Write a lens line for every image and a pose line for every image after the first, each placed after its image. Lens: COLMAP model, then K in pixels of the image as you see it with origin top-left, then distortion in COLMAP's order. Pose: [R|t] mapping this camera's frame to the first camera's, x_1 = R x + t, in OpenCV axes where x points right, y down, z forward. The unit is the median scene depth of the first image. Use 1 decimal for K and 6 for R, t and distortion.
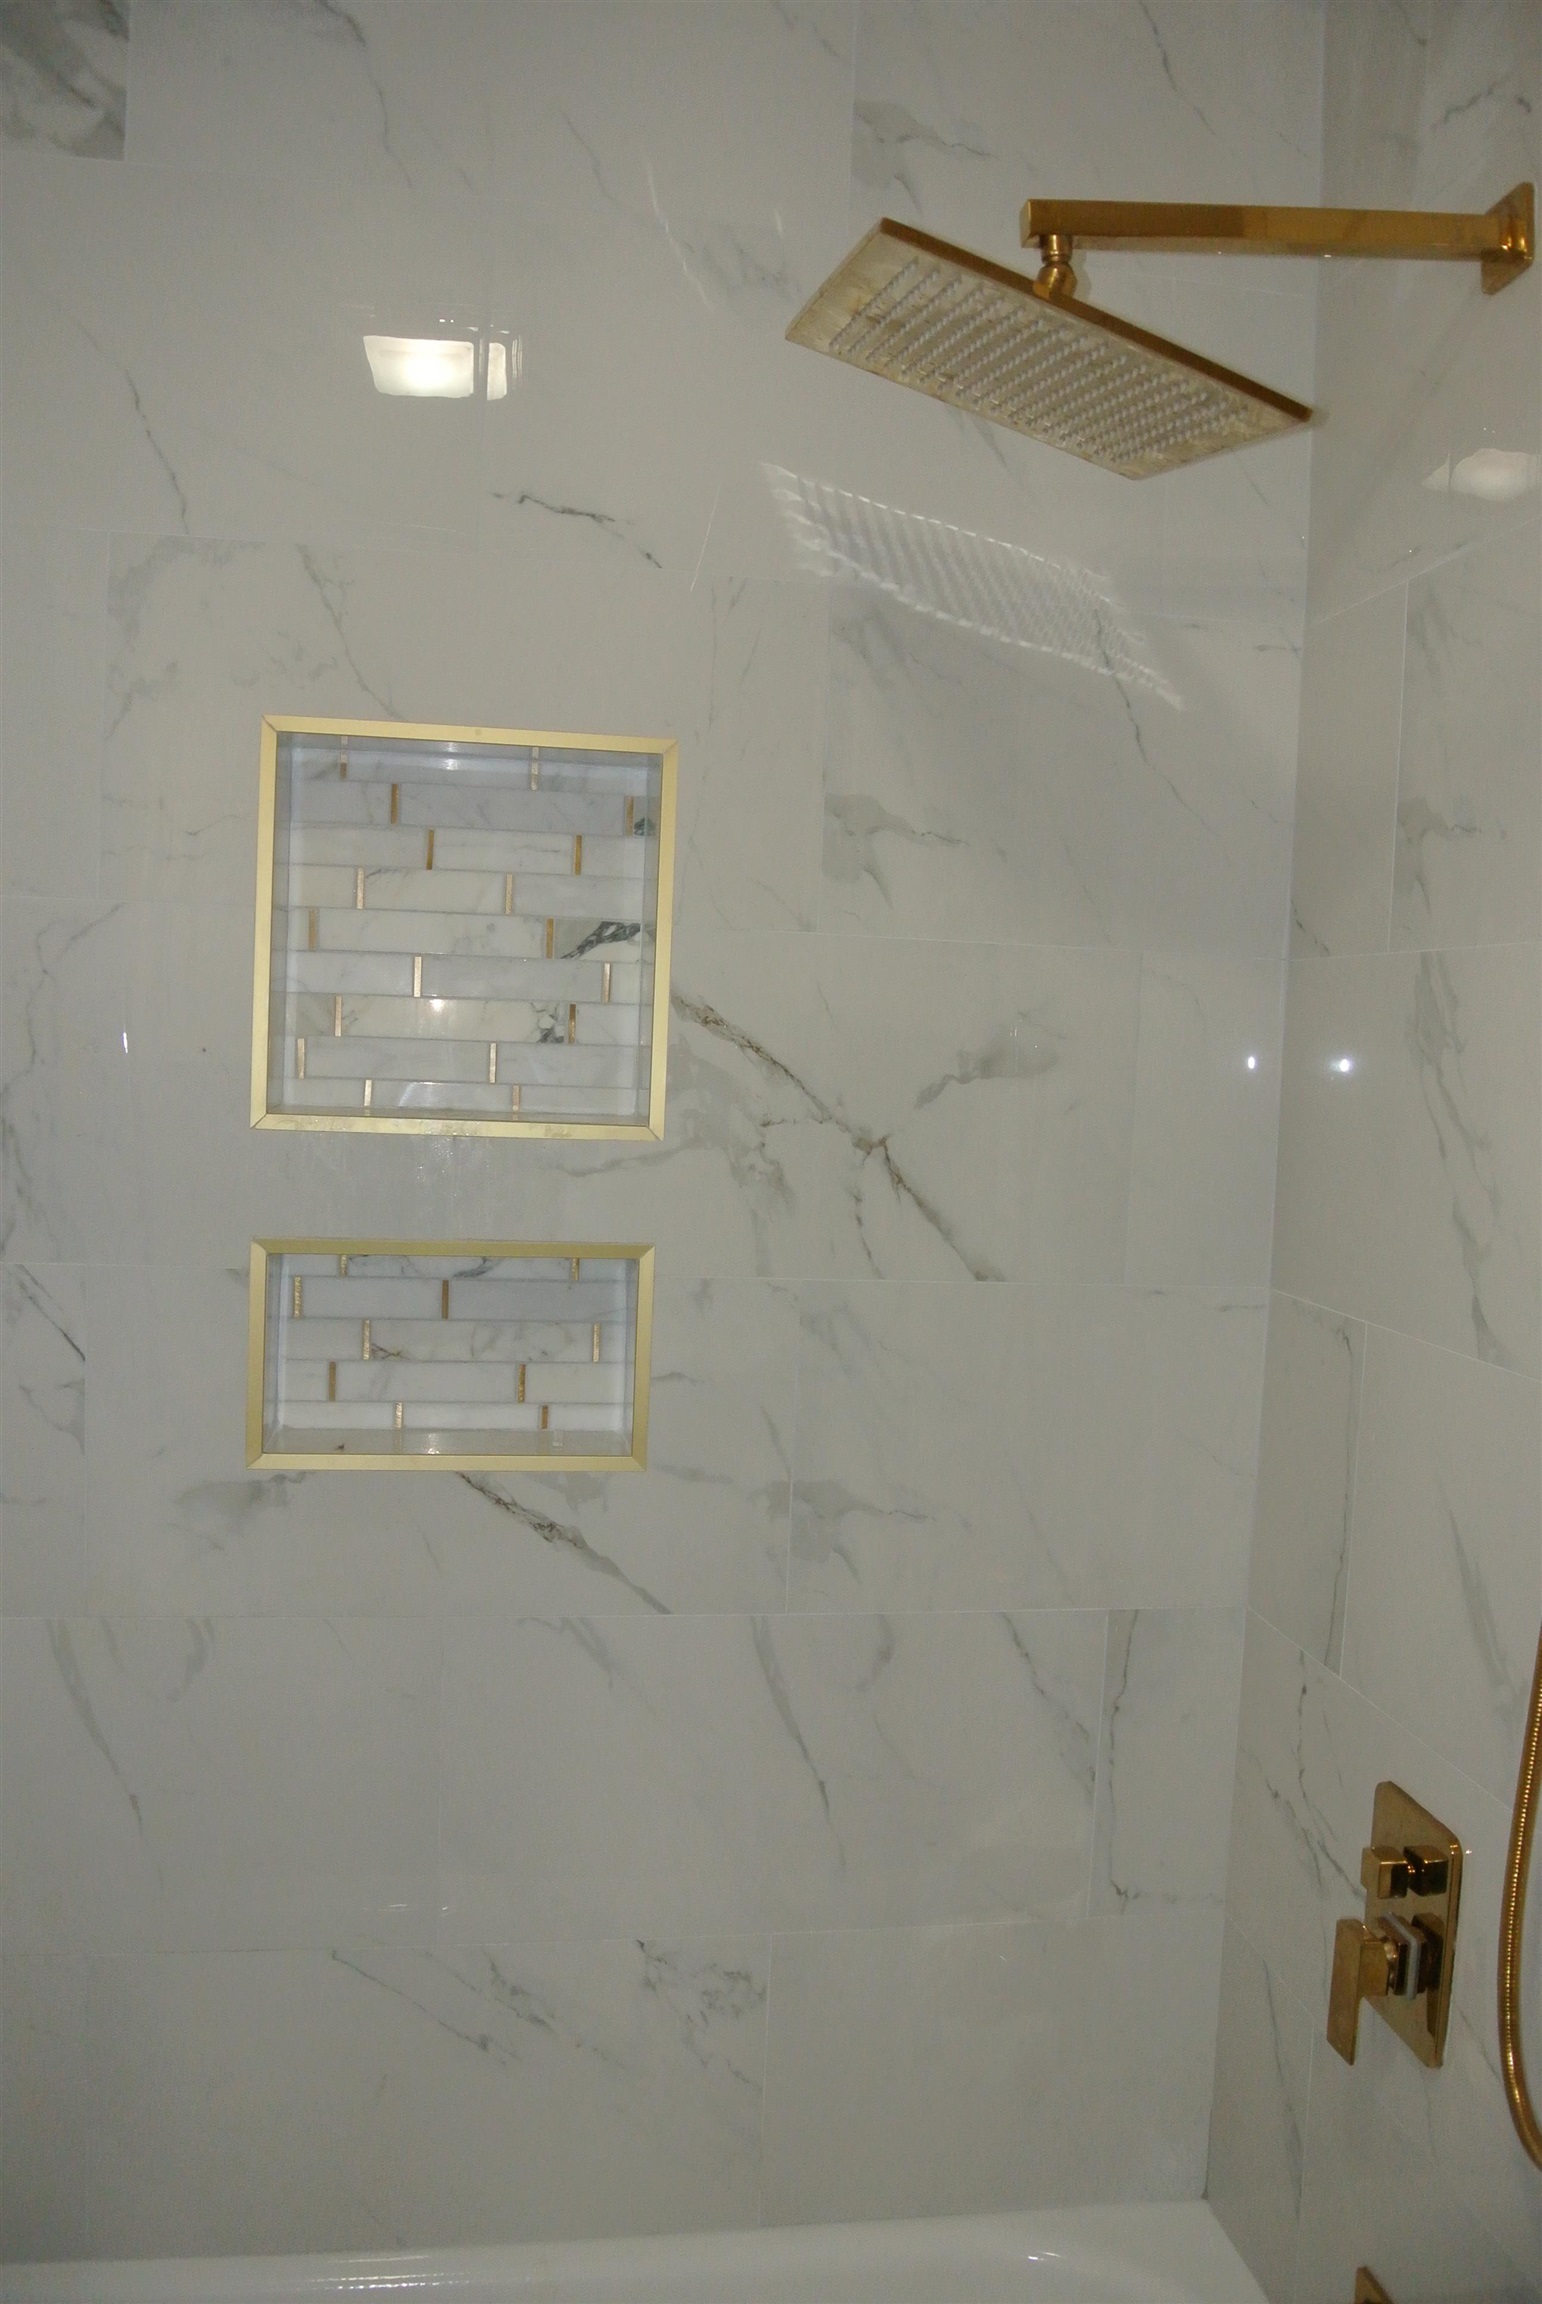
lens RADIAL K [[1793.8, 0, 771.0], [0, 1793.8, 1152.0], [0, 0, 1]] dist [-0.088566, 0.038142]
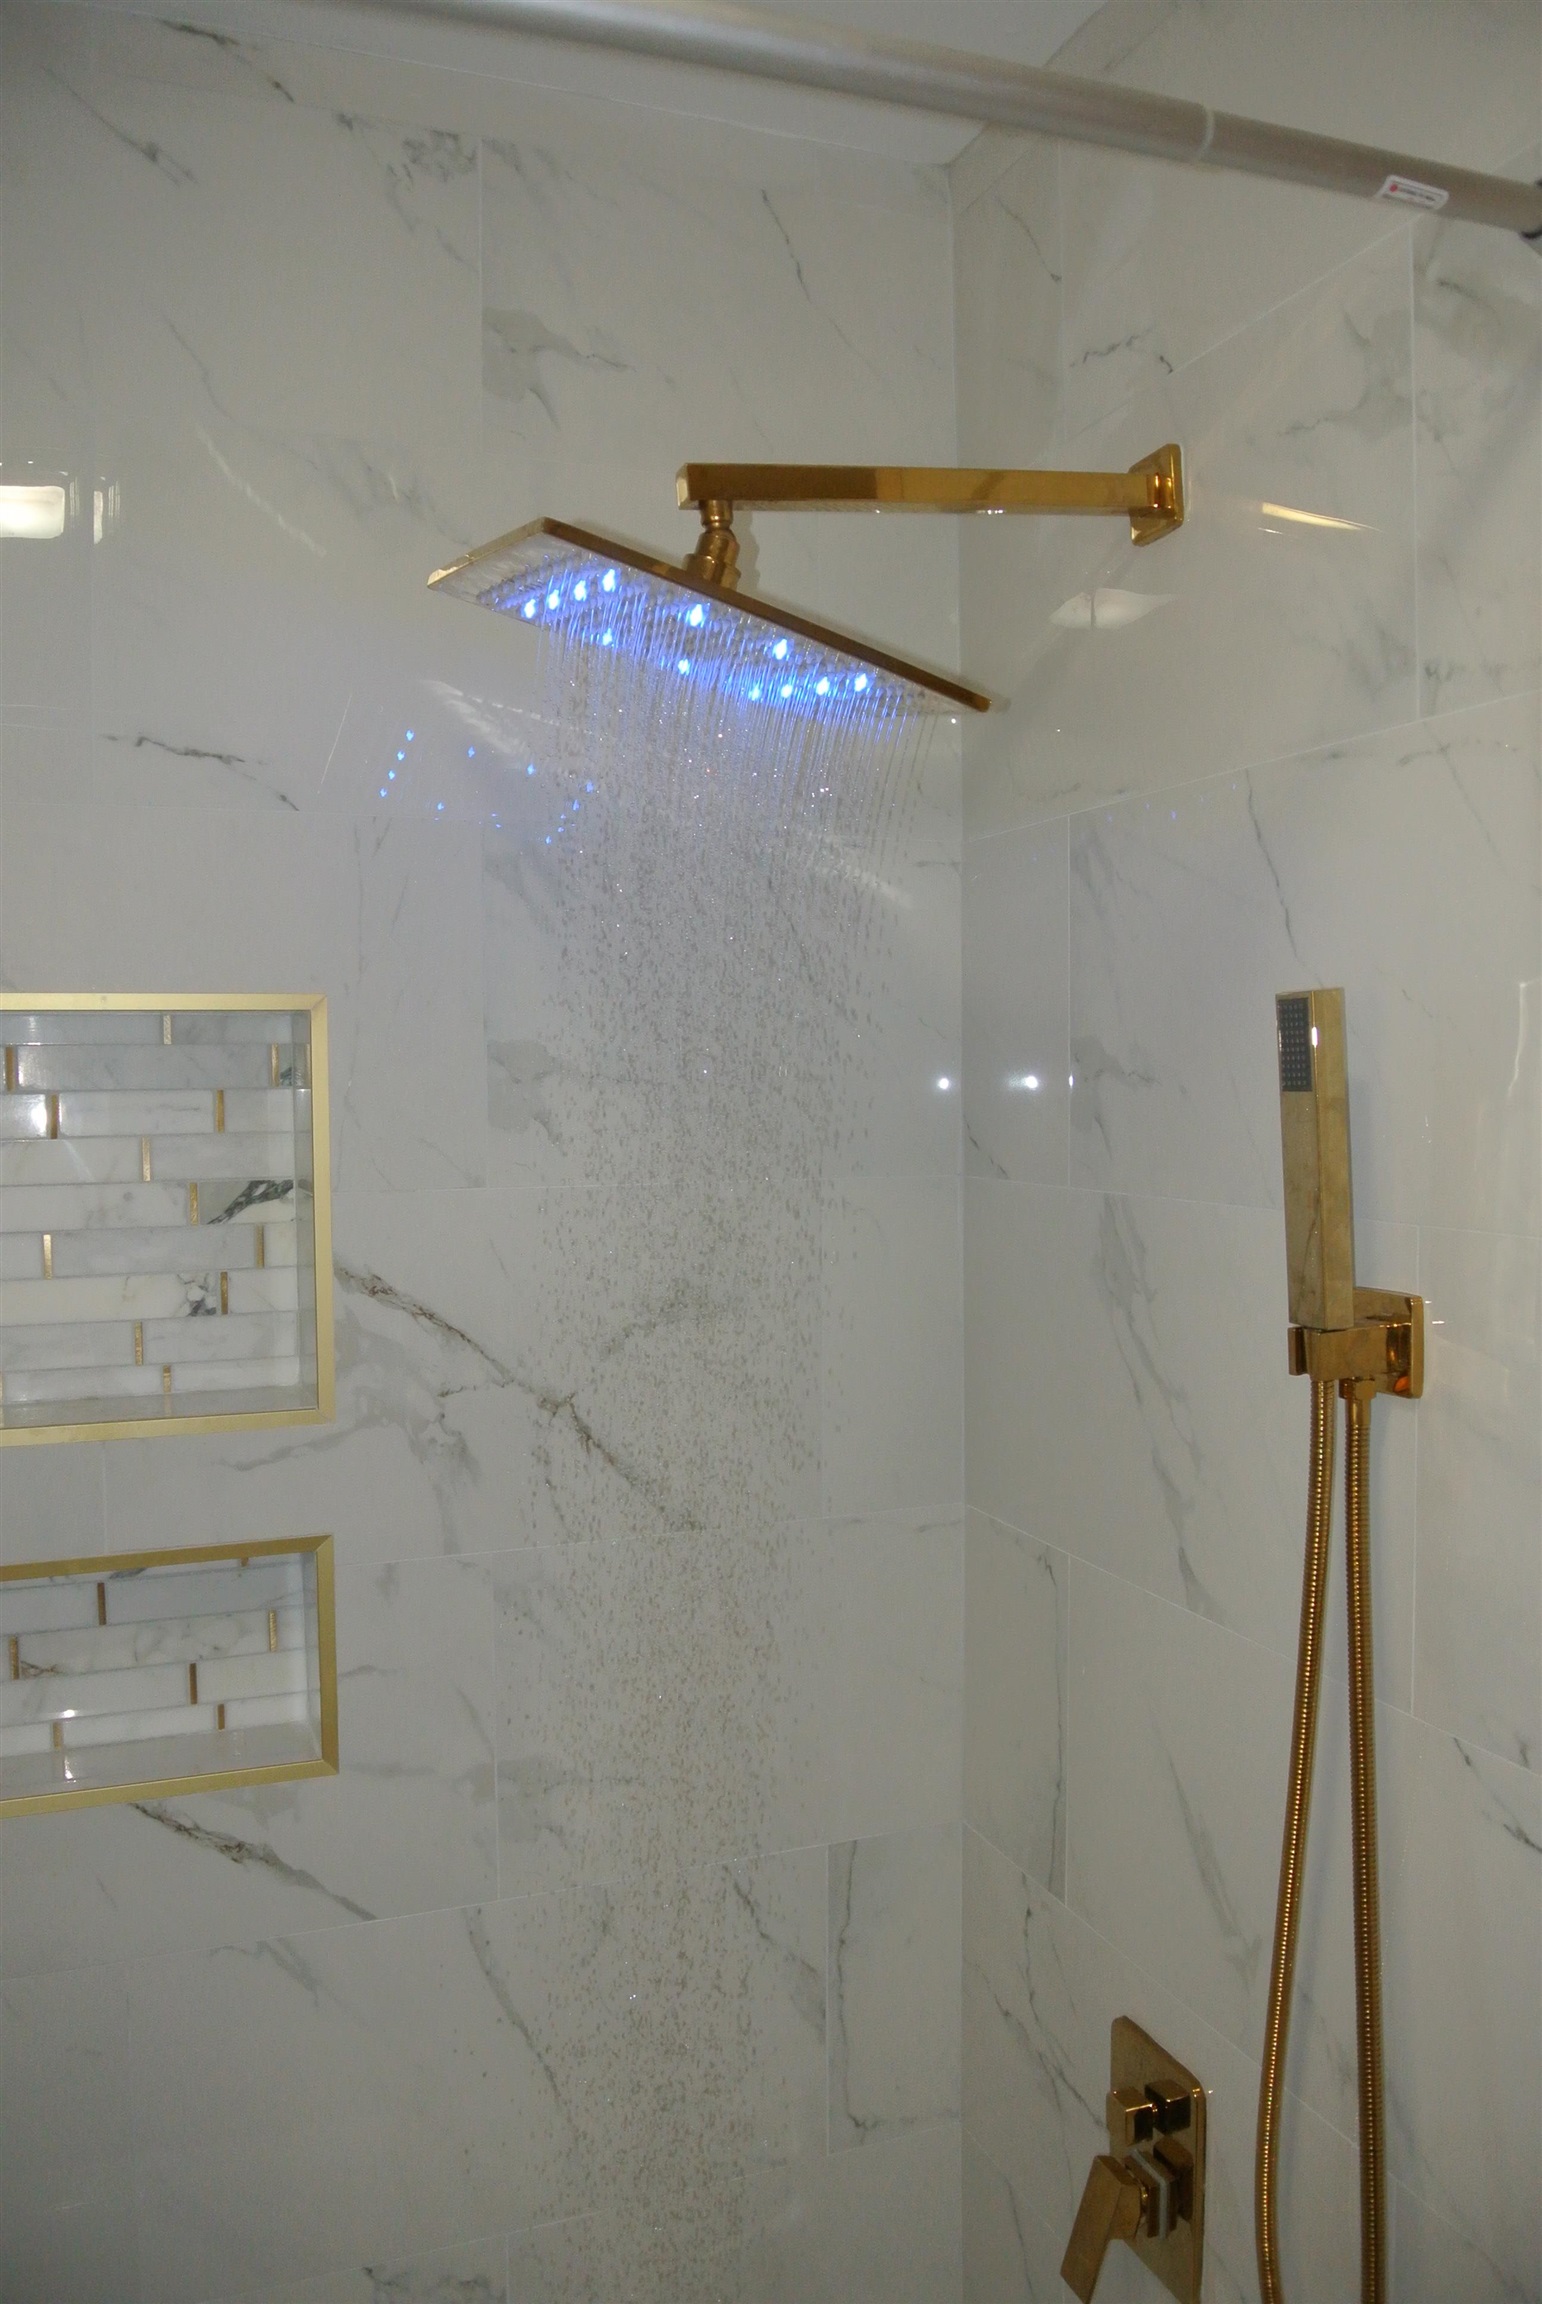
lens RADIAL K [[1793.8, 0, 771.0], [0, 1793.8, 1152.0], [0, 0, 1]] dist [-0.088566, 0.038142]
pose [[0.976669, -0.057145, 0.207010, -0.022233], [0.060883, 0.998076, -0.011728, -0.120957], [-0.205941, 0.024058, 0.978269, 0.043790]]
